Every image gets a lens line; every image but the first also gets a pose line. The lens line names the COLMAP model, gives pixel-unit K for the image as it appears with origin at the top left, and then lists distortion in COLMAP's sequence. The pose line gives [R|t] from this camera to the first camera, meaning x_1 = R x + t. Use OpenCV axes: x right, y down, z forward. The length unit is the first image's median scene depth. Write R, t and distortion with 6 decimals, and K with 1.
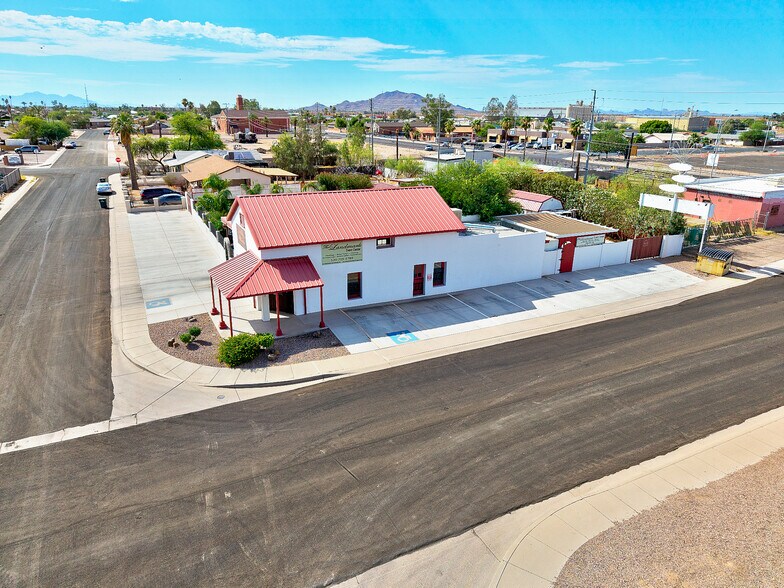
lens RADIAL K [[528.4, 0, 392.5], [0, 528.4, 293.2], [0, 0, 1]] dist [0.025115, -0.019936]
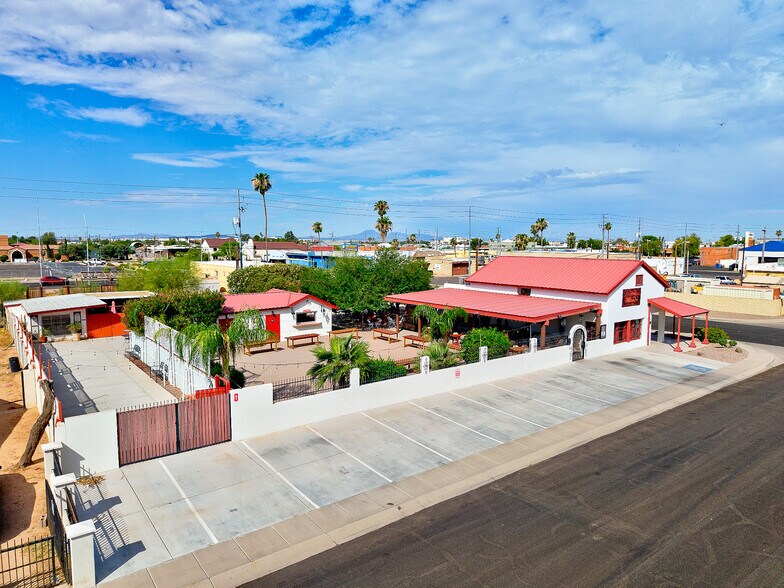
lens RADIAL K [[528.4, 0, 395.7], [0, 528.4, 292.9], [0, 0, 1]] dist [0.025115, -0.019936]
pose [[-0.201565, -0.107832, 0.973521, -1.134322], [0.308000, 0.936524, 0.167504, -0.405891], [-0.929789, 0.333608, -0.155558, 1.438049]]
